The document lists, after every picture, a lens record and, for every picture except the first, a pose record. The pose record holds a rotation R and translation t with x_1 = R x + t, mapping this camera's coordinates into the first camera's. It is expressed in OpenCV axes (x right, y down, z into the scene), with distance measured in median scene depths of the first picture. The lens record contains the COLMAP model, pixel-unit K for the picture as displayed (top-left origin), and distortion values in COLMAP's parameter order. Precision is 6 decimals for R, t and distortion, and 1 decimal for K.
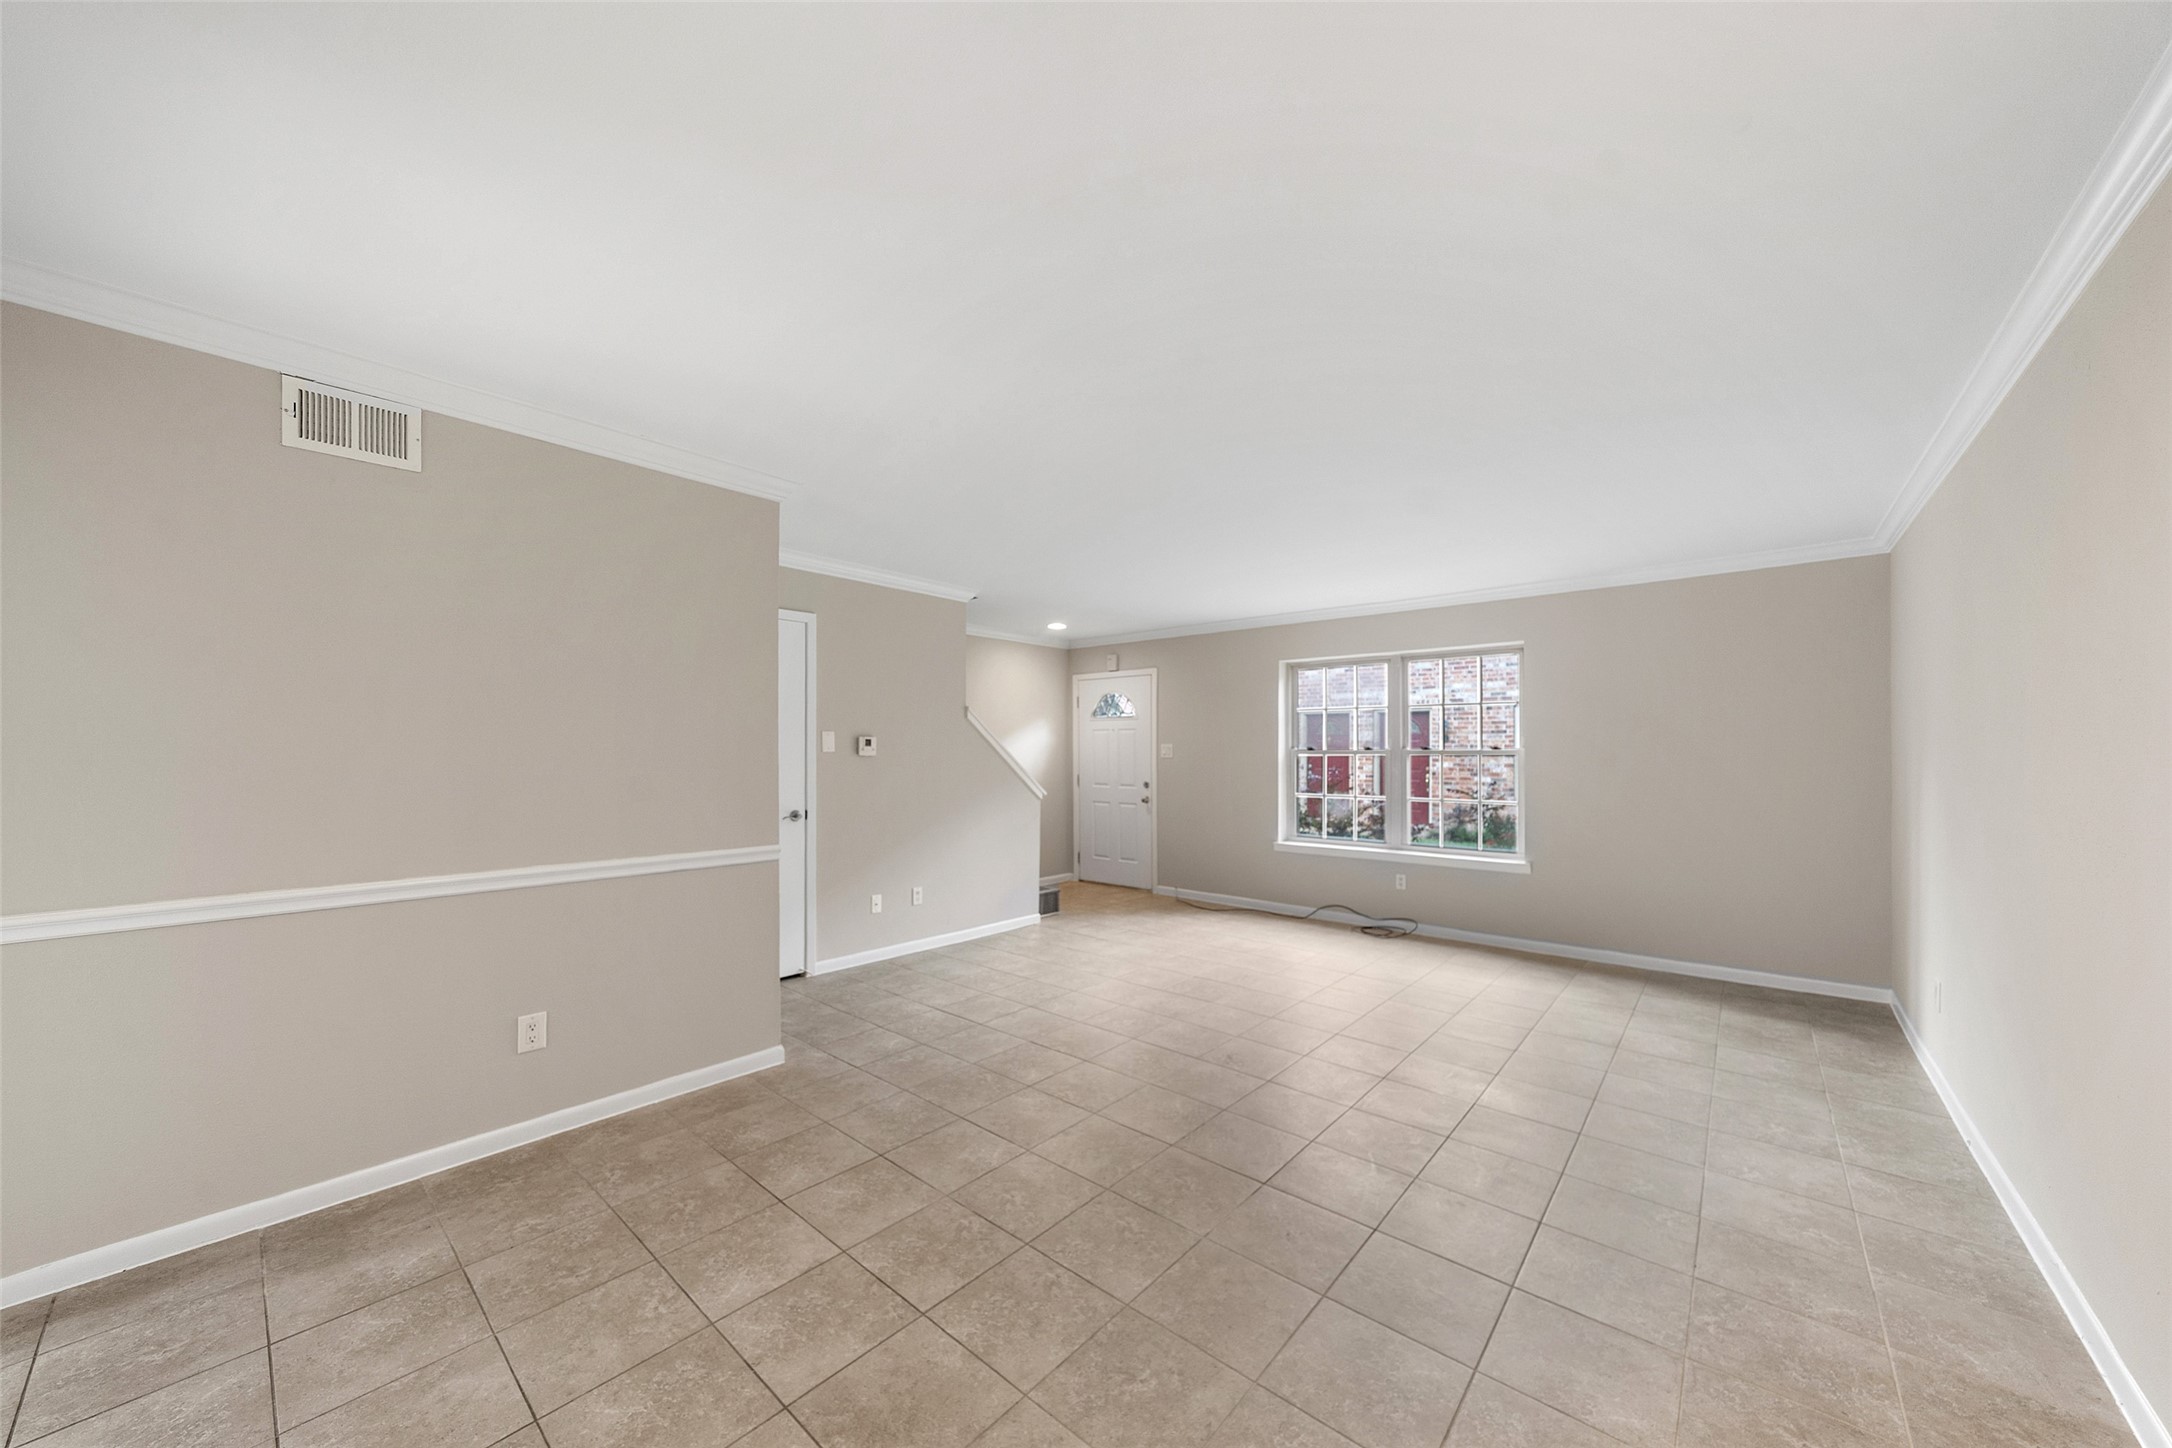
lens RADIAL K [[745.7, 0, 1090.9], [0, 745.7, 750.8], [0, 0, 1]] dist [-0.007208, 0.001124]
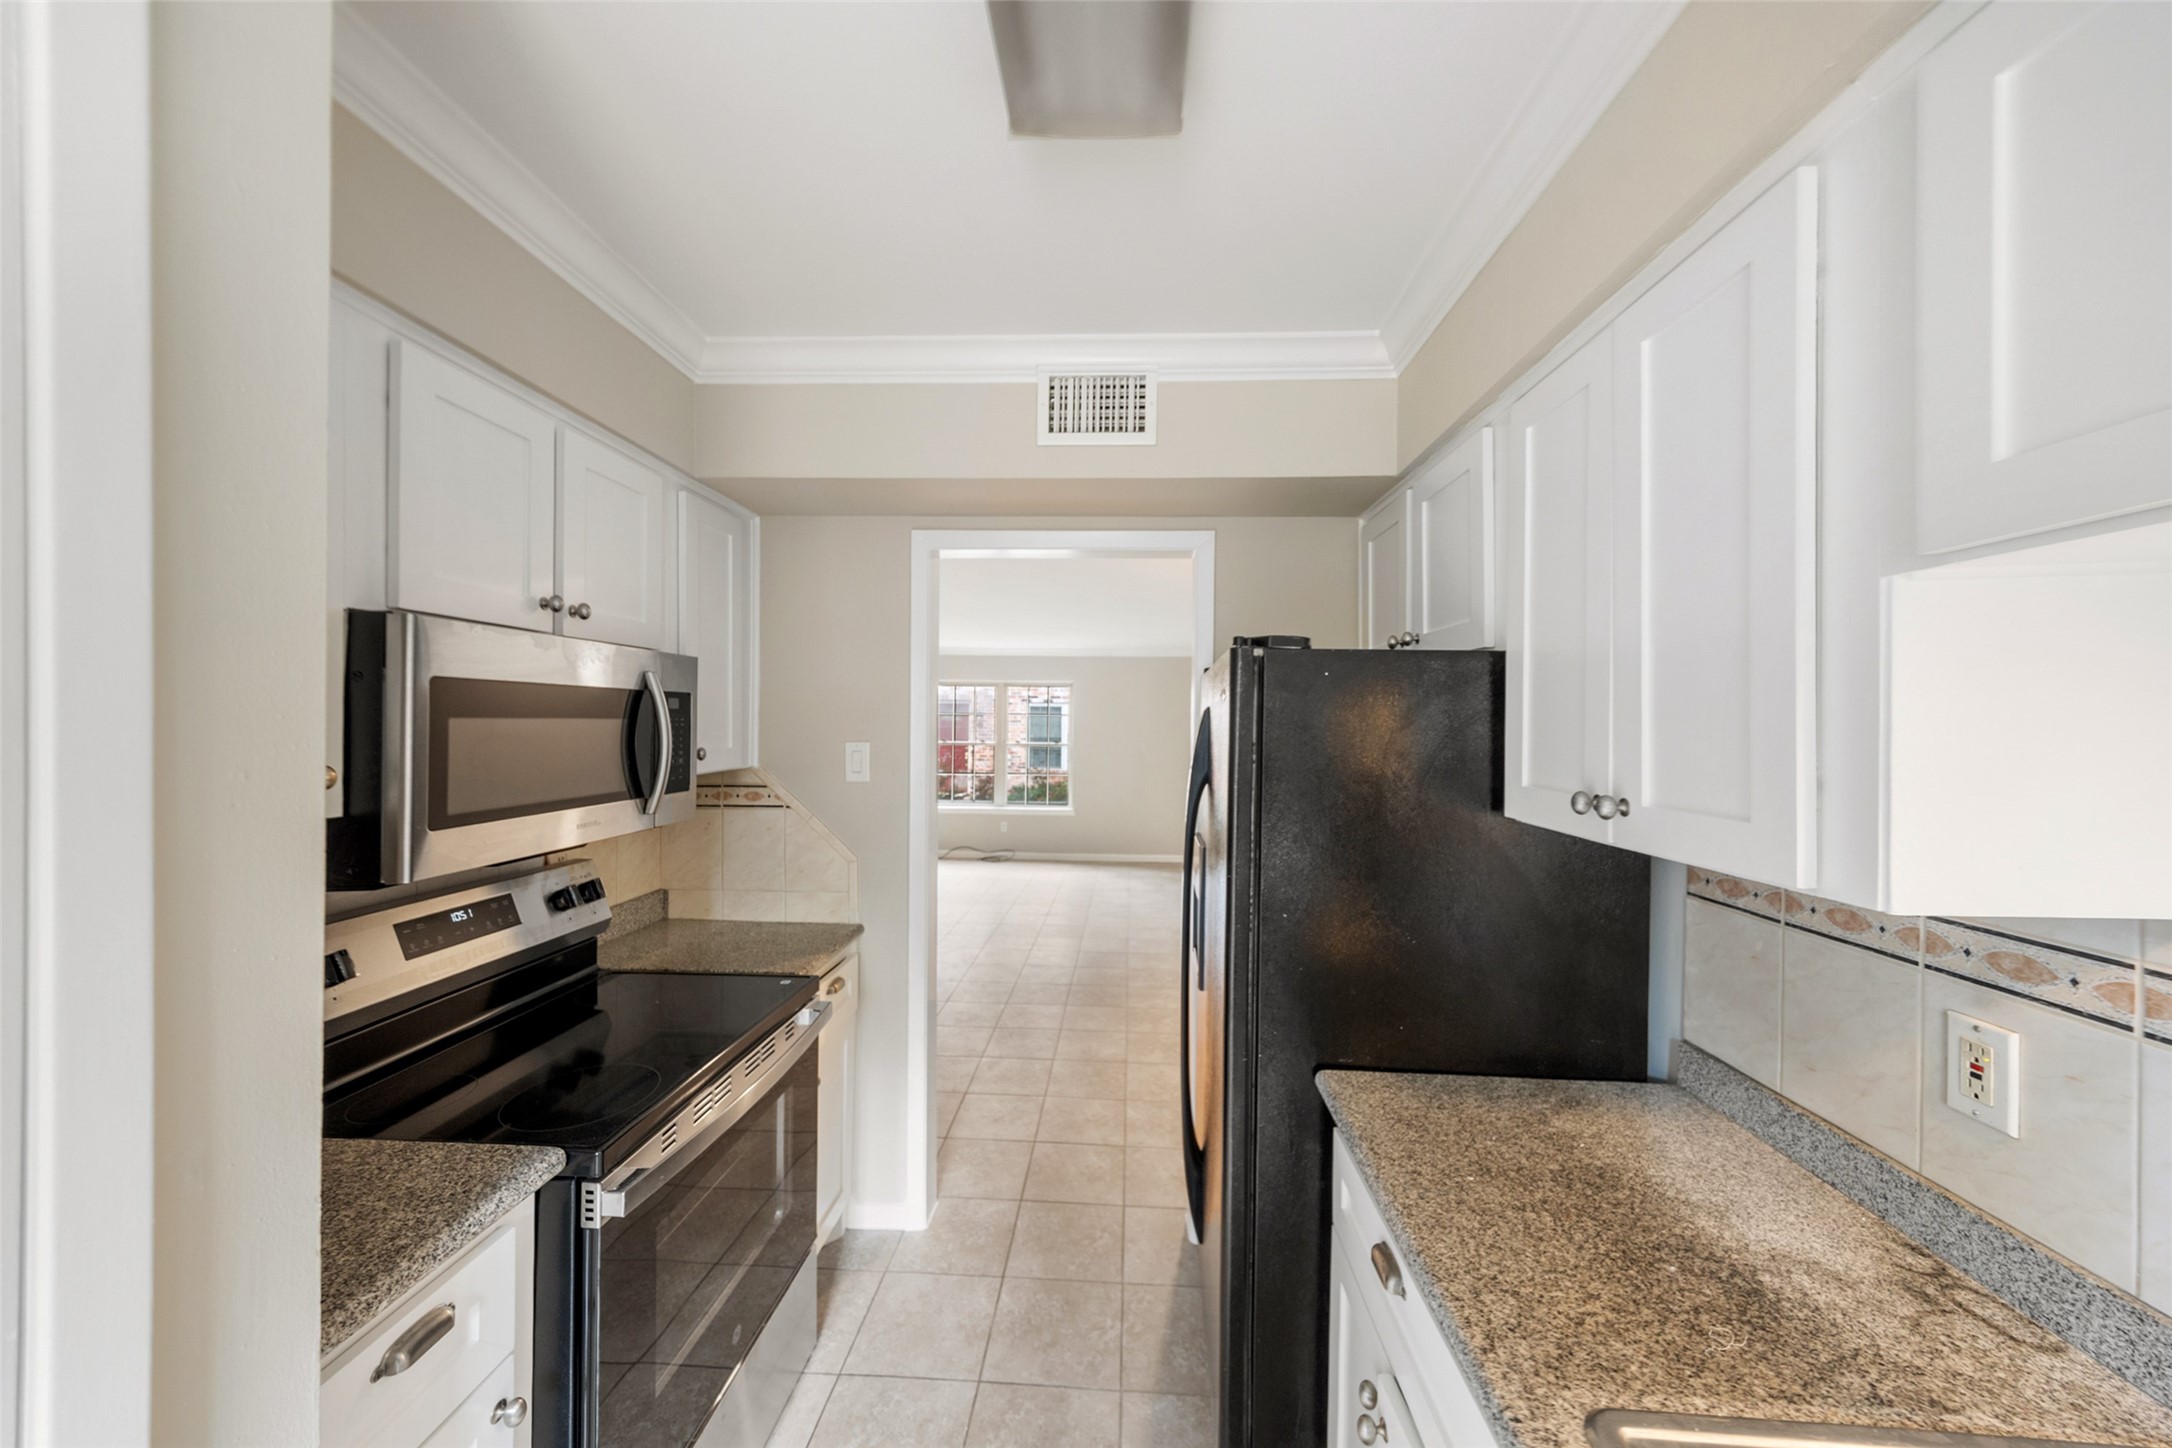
lens RADIAL K [[745.7, 0, 1091.5], [0, 745.7, 720.9], [0, 0, 1]] dist [-0.007208, 0.001124]
pose [[0.789747, 0.006686, 0.613396, -0.537790], [-0.008840, 0.999961, 0.000481, -0.063900], [-0.613369, -0.005802, 0.789776, -0.472225]]
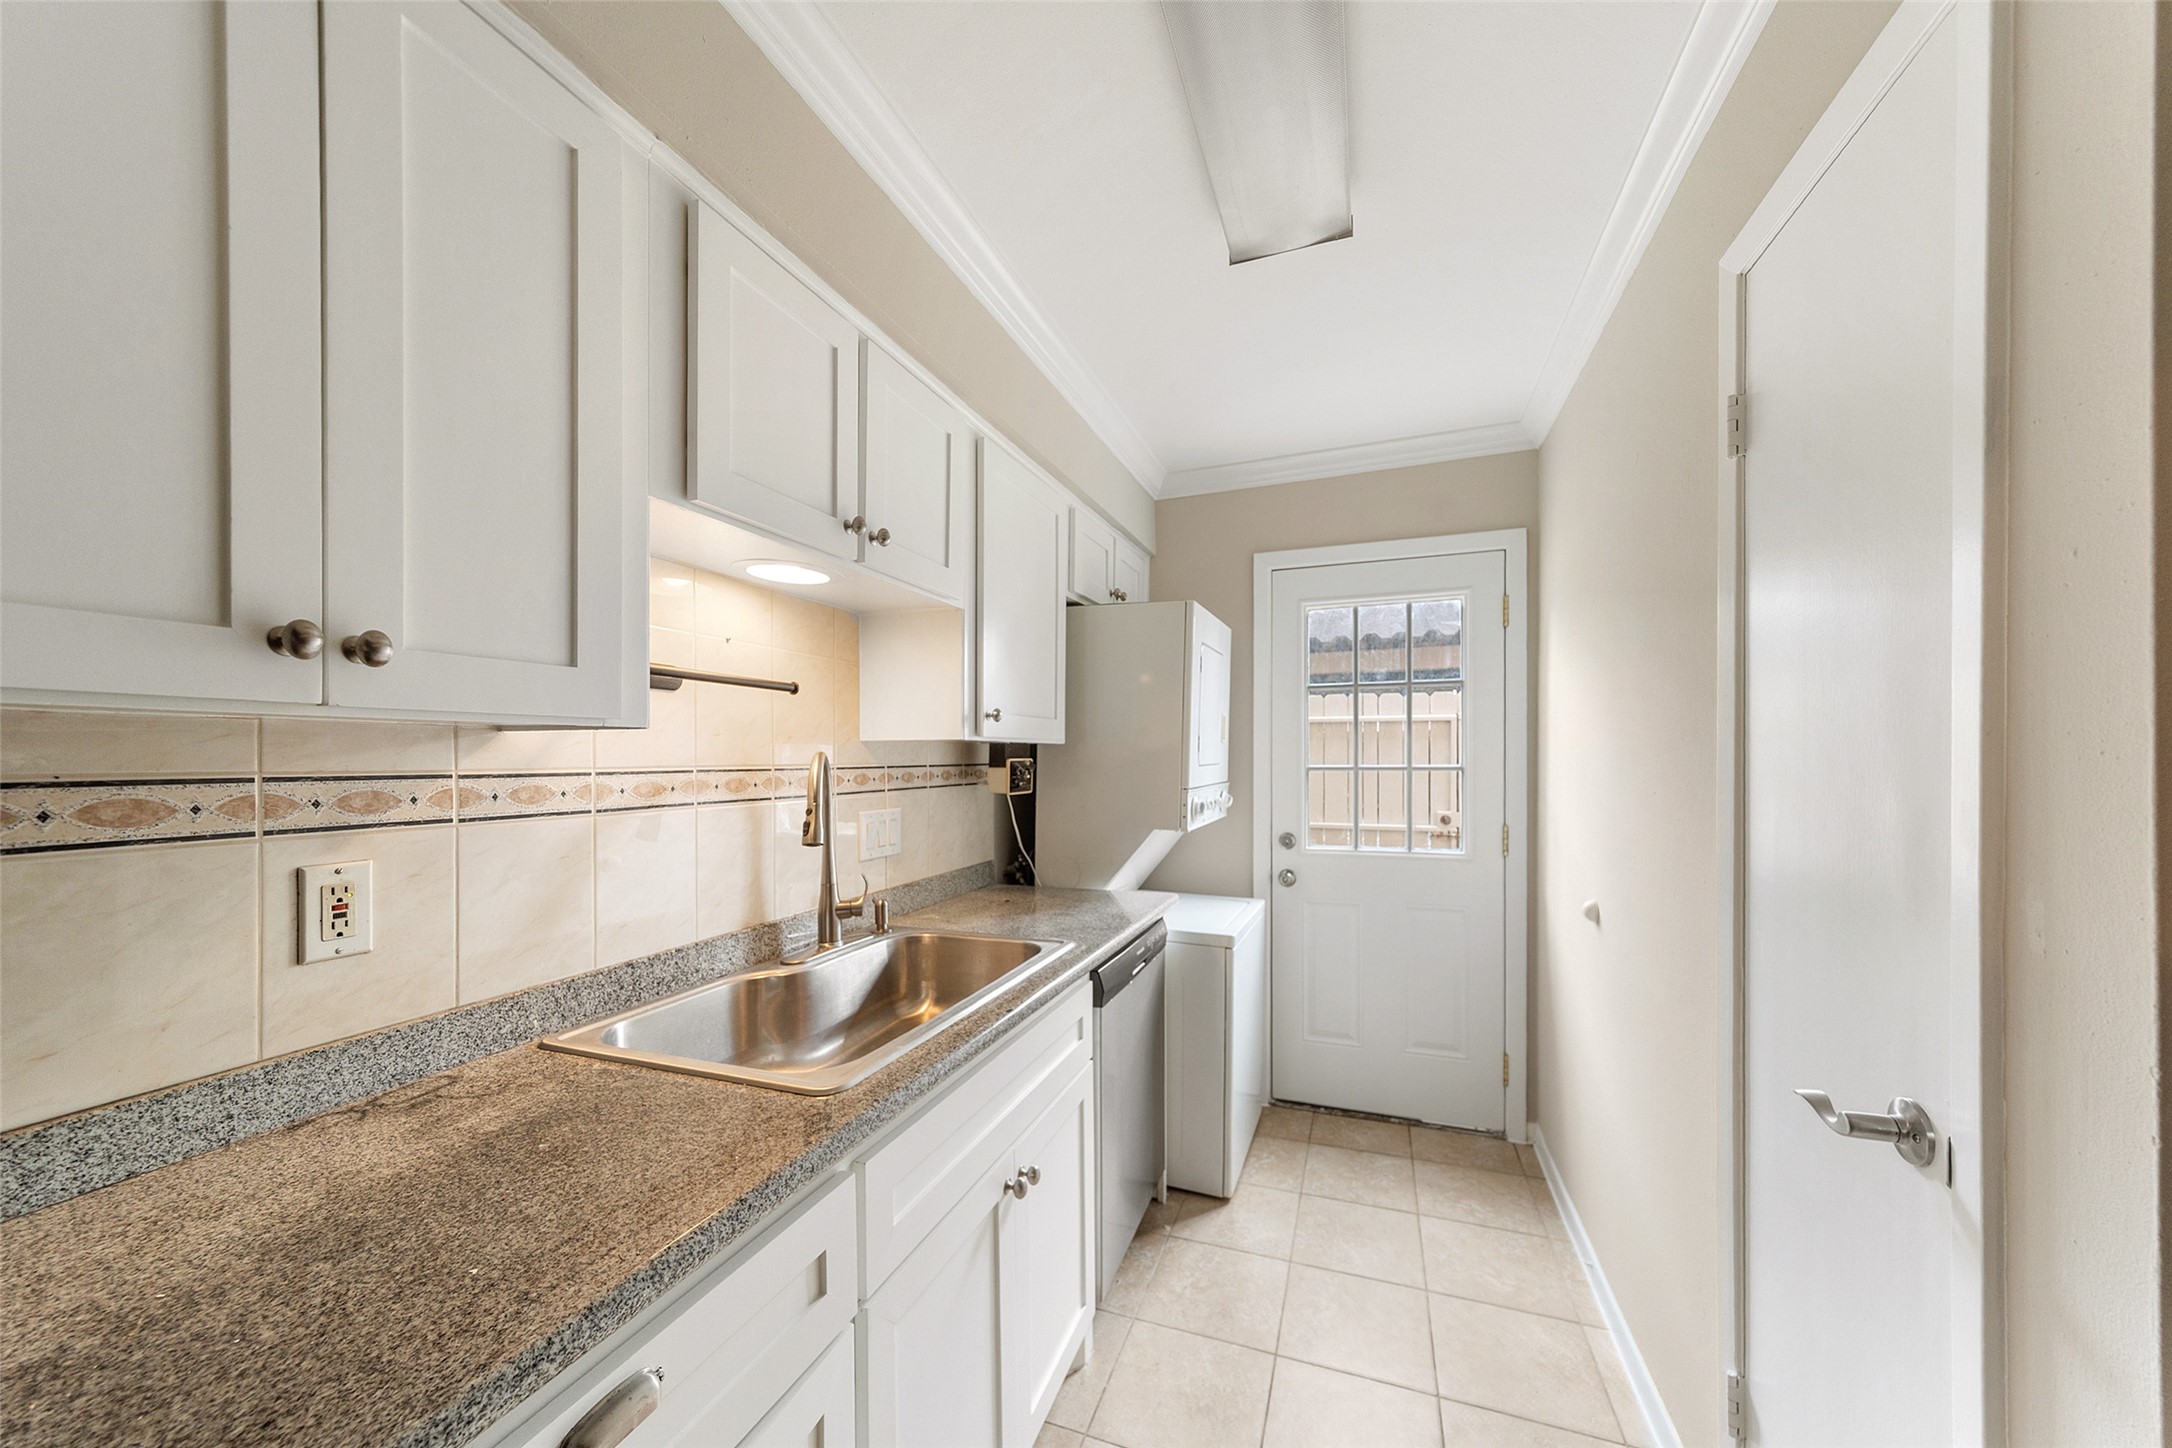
lens RADIAL K [[745.7, 0, 1112.0], [0, 745.7, 759.1], [0, 0, 1]] dist [-0.007208, 0.001124]
pose [[-0.929273, 0.012566, -0.369180, -0.362956], [0.013114, 0.999913, 0.001025, -0.014692], [0.369161, -0.003889, -0.929357, -0.195368]]
